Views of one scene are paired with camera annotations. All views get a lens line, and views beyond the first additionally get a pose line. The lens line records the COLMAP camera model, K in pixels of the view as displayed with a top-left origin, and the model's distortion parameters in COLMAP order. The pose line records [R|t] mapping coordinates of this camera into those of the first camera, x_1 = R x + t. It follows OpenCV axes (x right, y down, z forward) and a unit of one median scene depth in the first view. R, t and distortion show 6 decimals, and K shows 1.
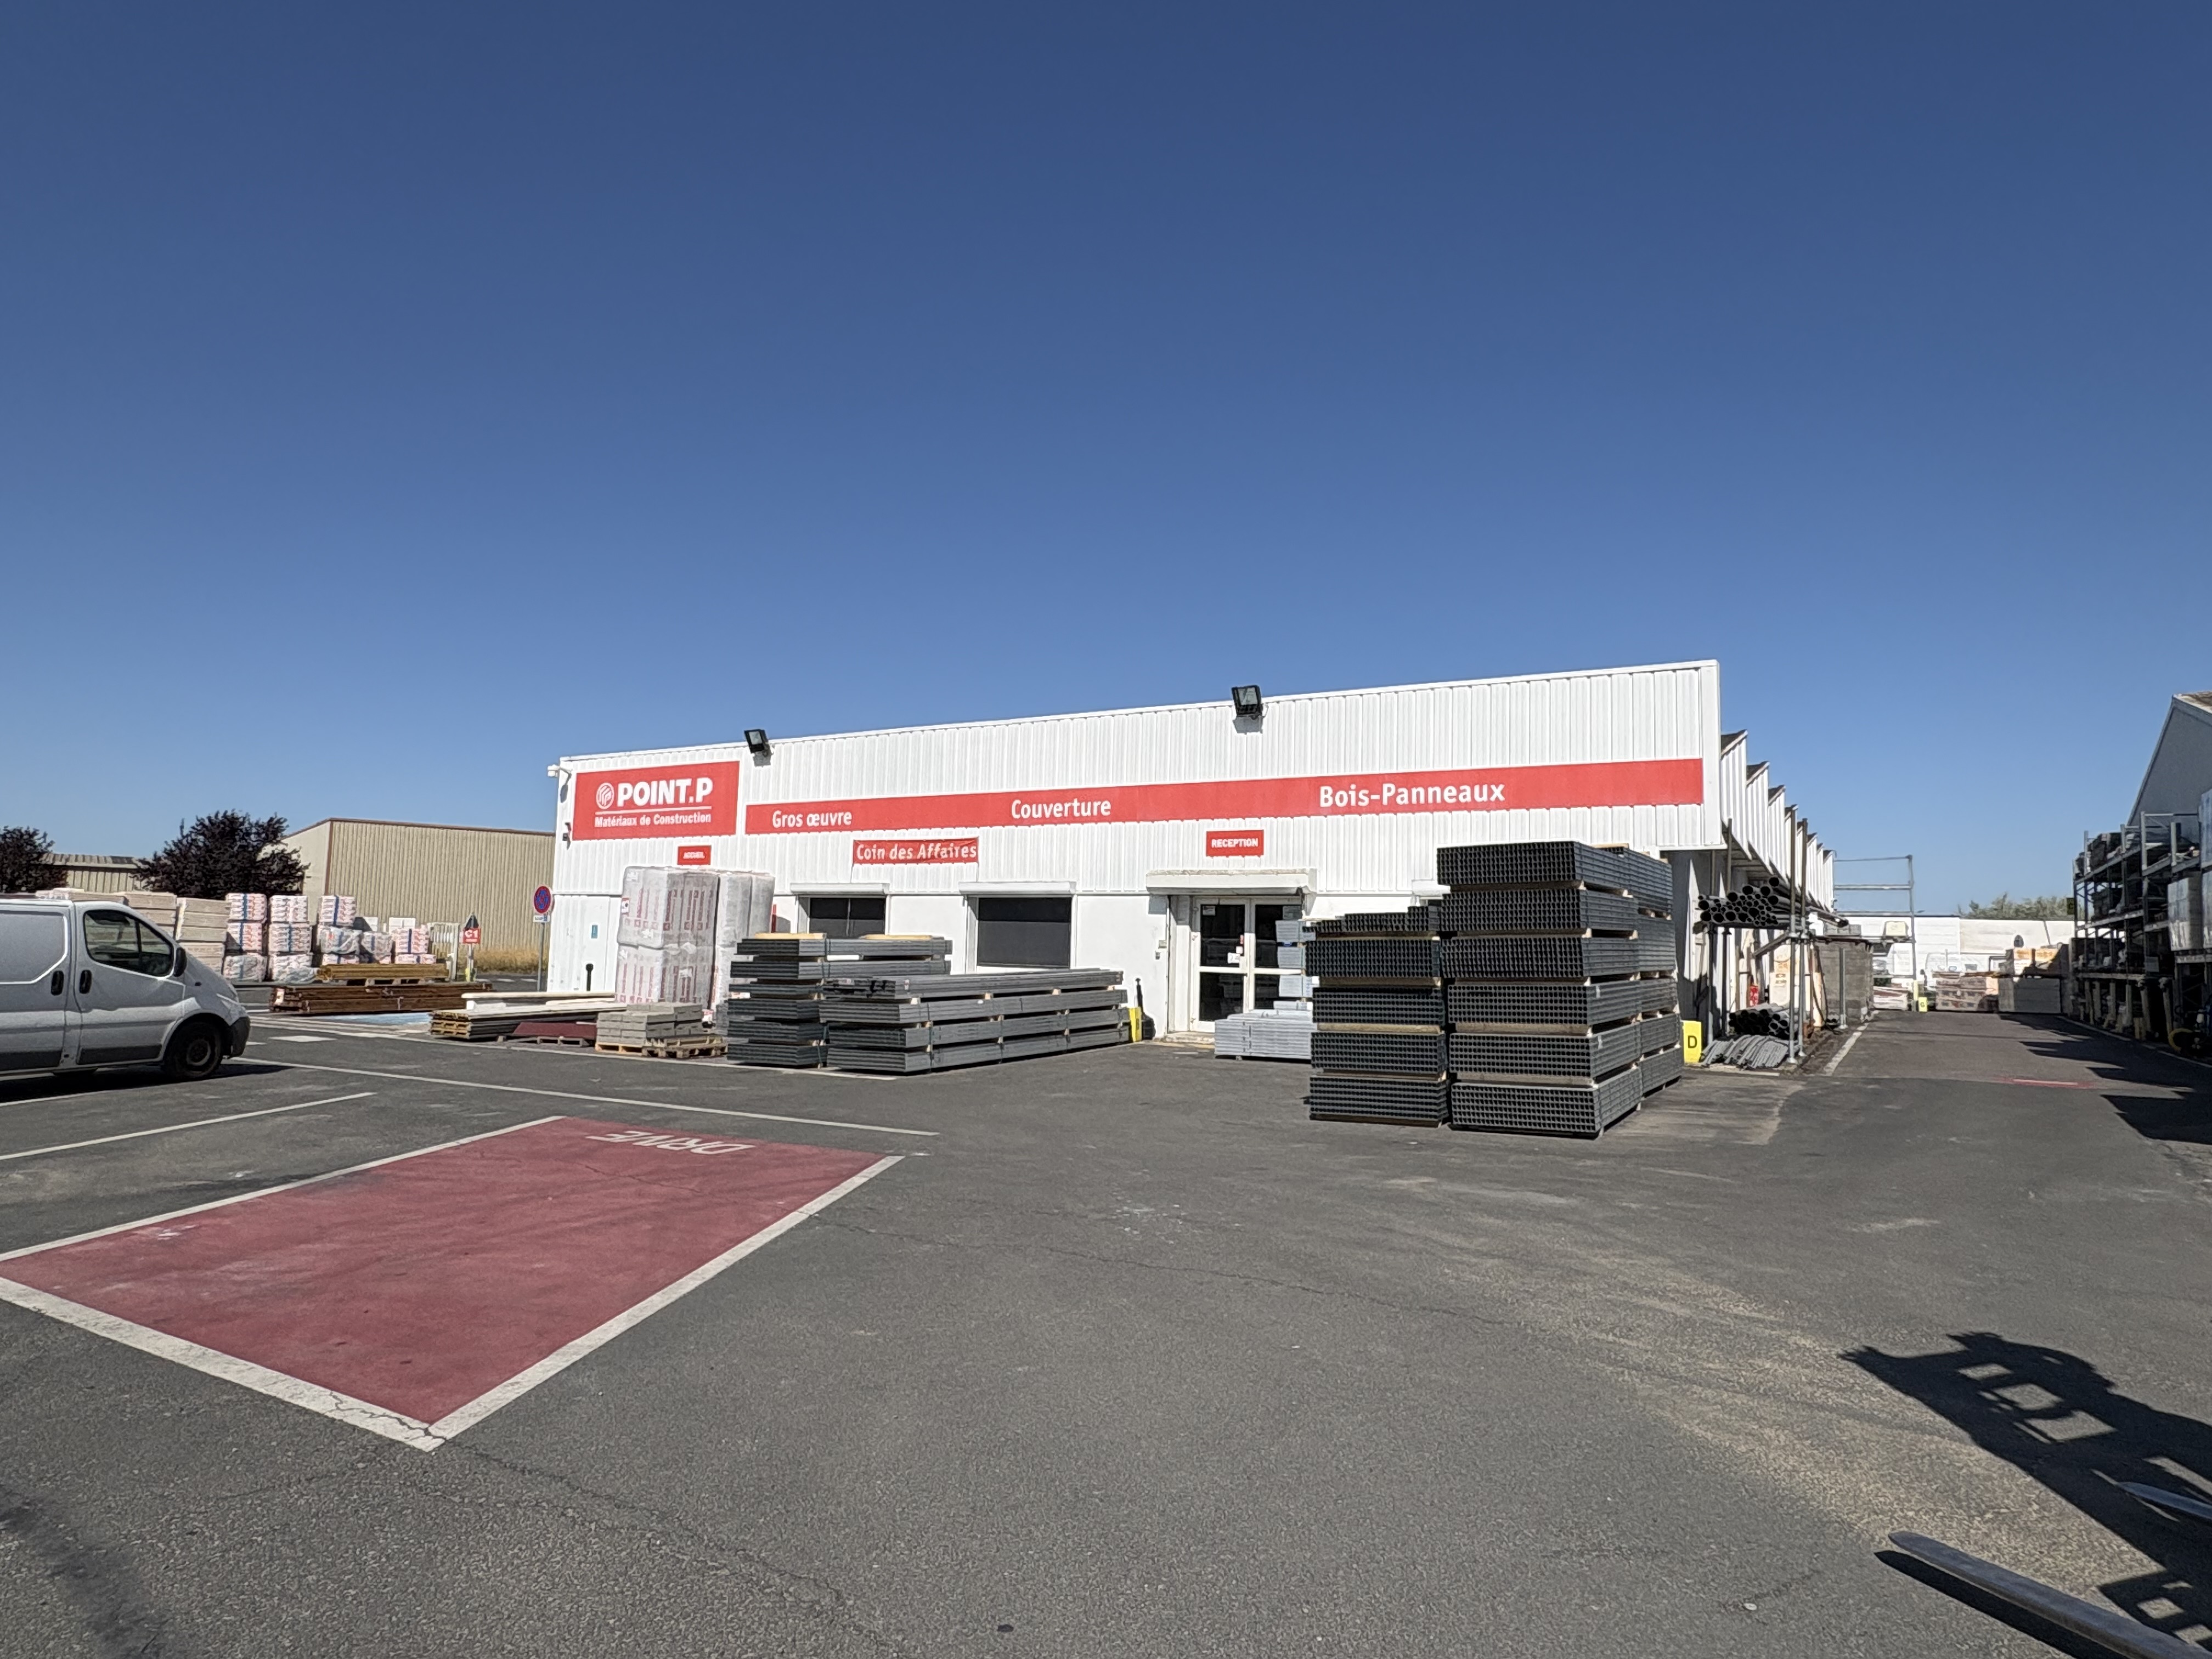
lens RADIAL K [[1301.8, 0, 1111.1], [0, 1301.8, 832.7], [0, 0, 1]] dist [0.000743, -0.000515]
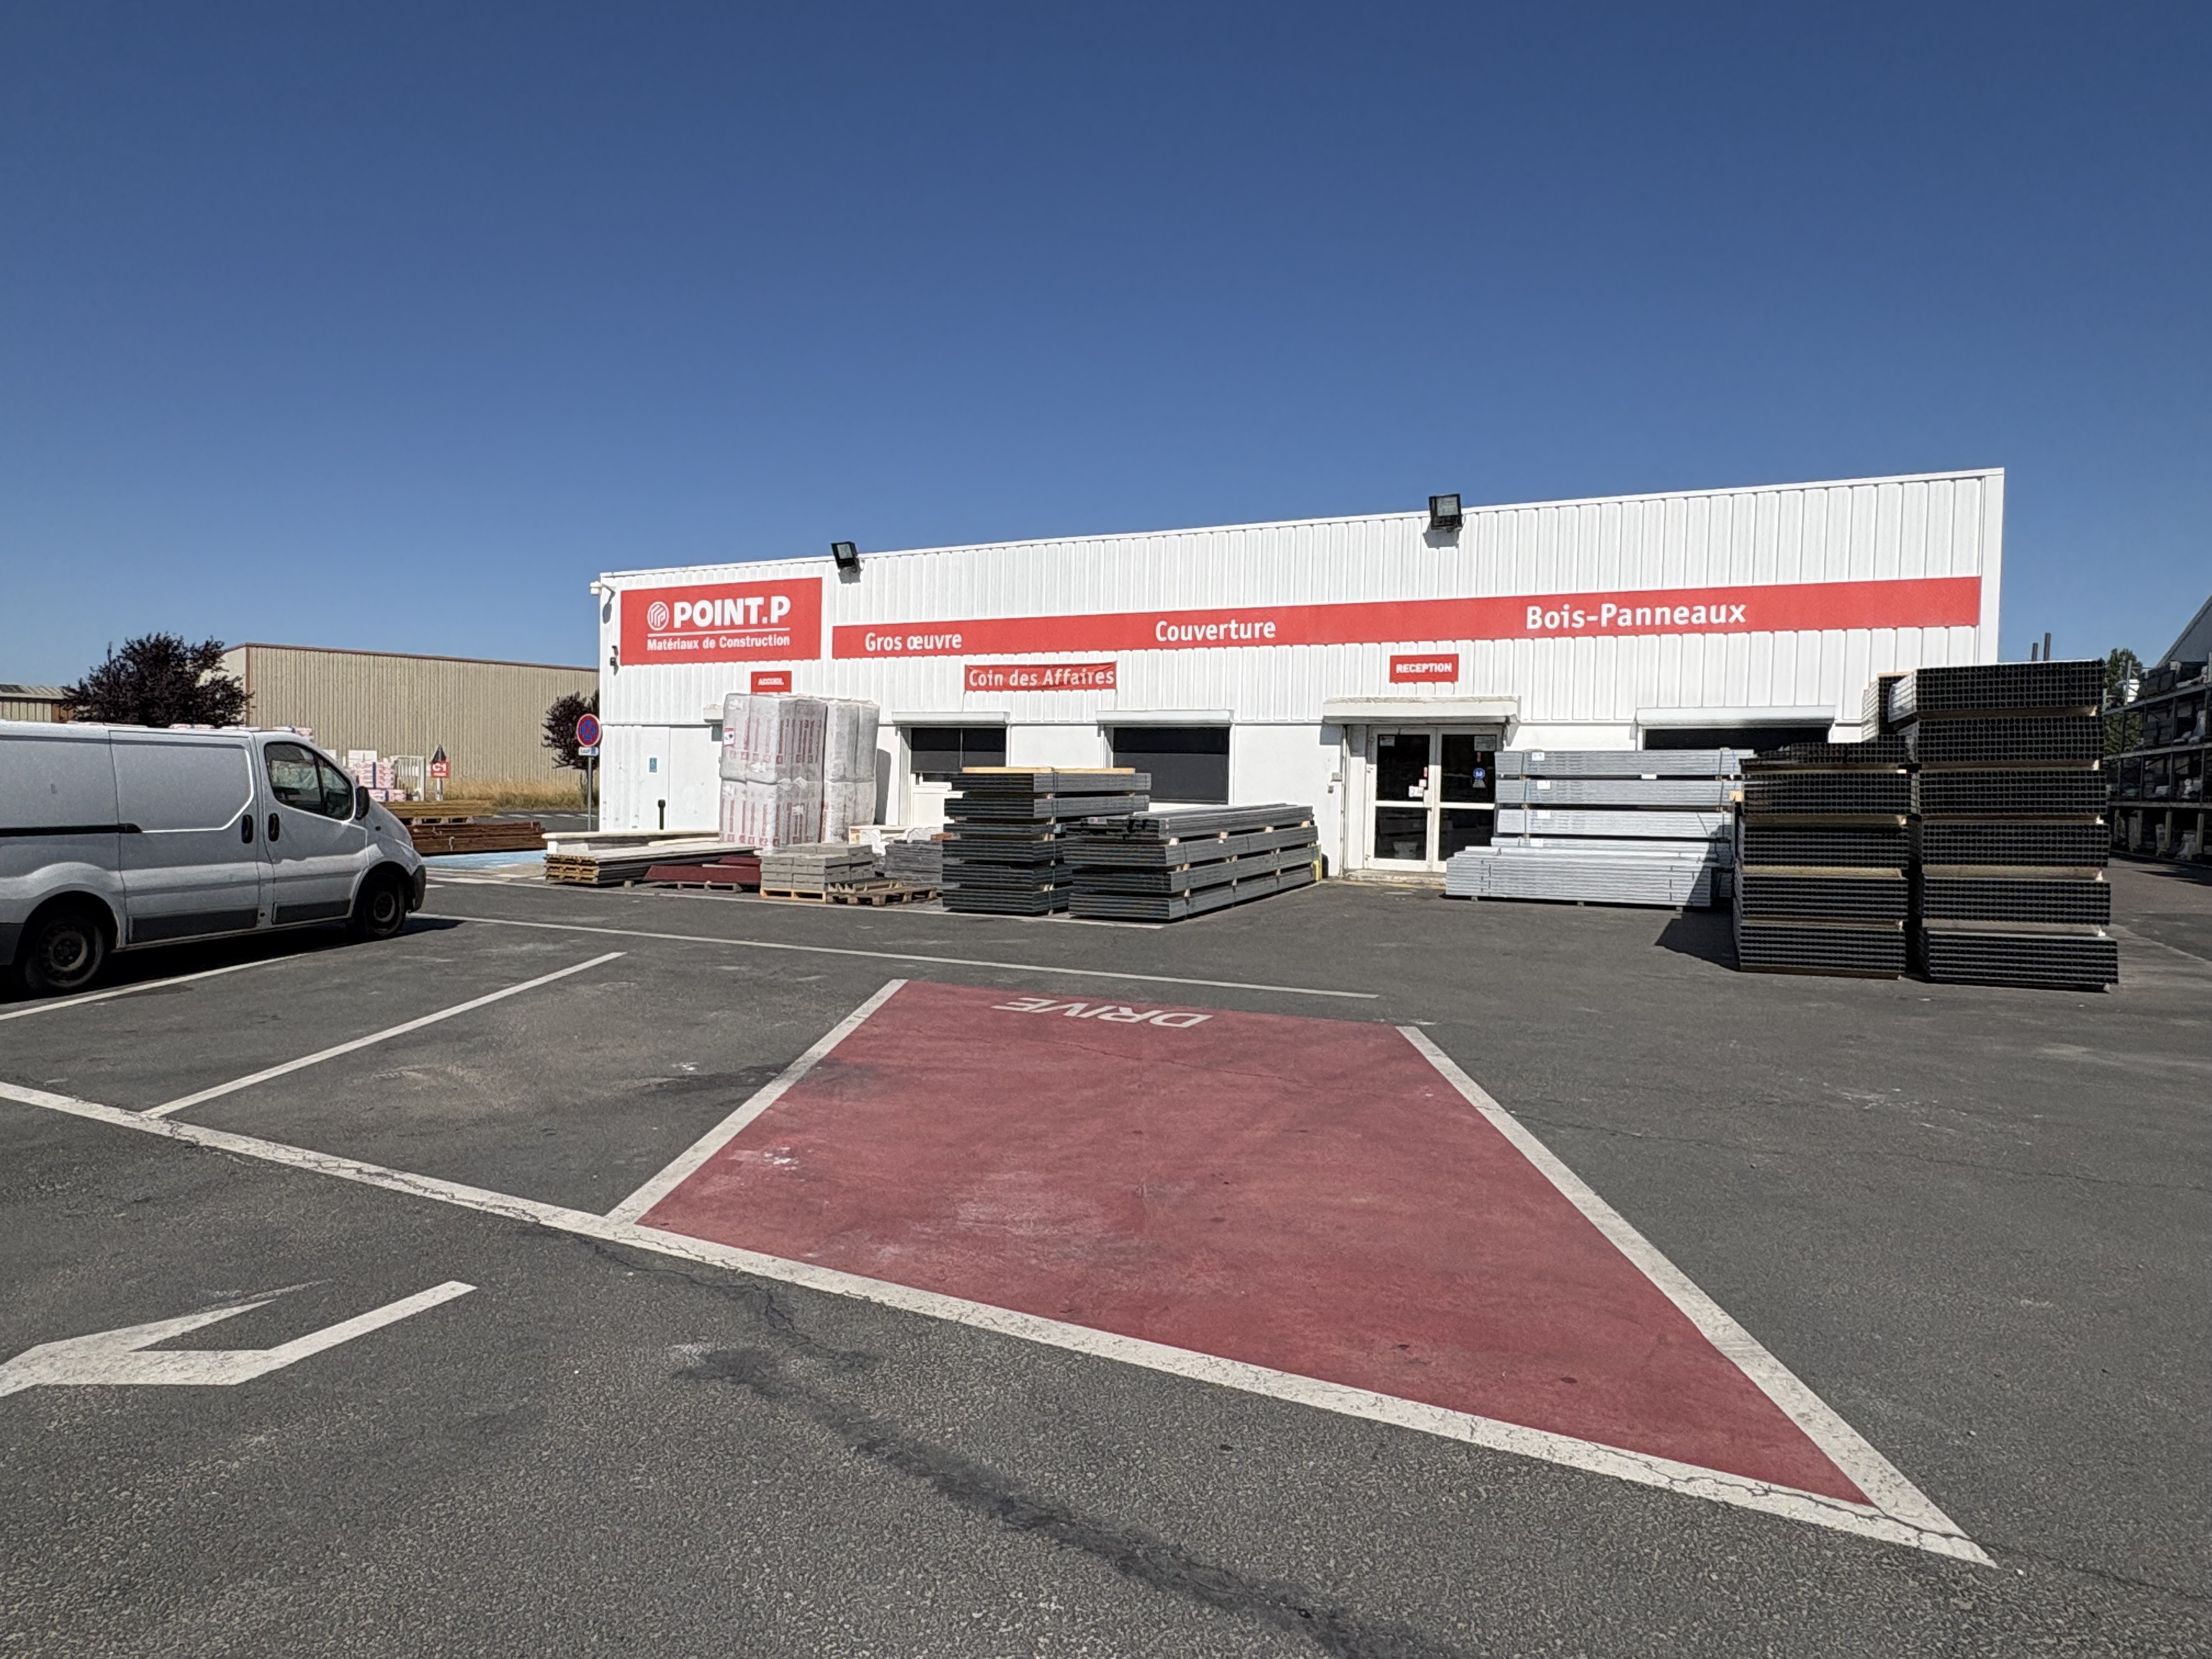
lens RADIAL K [[1301.8, 0, 1101.5], [0, 1301.8, 824.9], [0, 0, 1]] dist [0.000743, -0.000515]
pose [[0.997629, -0.005655, 0.068588, -0.199053], [-0.002826, 0.992412, 0.122926, 0.005322], [-0.068763, -0.122829, 0.990043, 0.084337]]
